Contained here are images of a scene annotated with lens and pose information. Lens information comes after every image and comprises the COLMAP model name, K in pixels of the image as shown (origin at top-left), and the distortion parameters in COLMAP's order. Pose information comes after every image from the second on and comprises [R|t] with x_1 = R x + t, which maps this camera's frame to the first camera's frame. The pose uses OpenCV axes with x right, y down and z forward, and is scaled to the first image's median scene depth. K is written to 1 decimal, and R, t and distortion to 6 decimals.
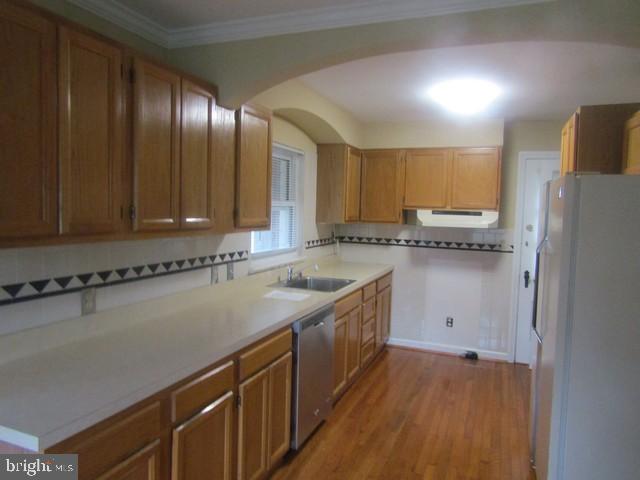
lens RADIAL K [[448.6, 0, 320.0], [0, 448.6, 240.0], [0, 0, 1]] dist [-0.002375, 0.000631]
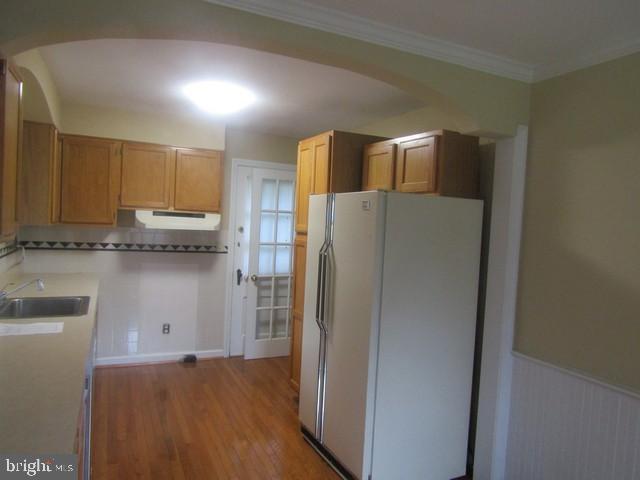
lens RADIAL K [[448.6, 0, 320.0], [0, 448.6, 240.0], [0, 0, 1]] dist [-0.002375, 0.000631]
pose [[0.696267, -0.022926, 0.717416, -0.172434], [0.020138, 0.999720, 0.012404, -0.011120], [-0.717500, 0.005811, 0.696534, 0.107626]]
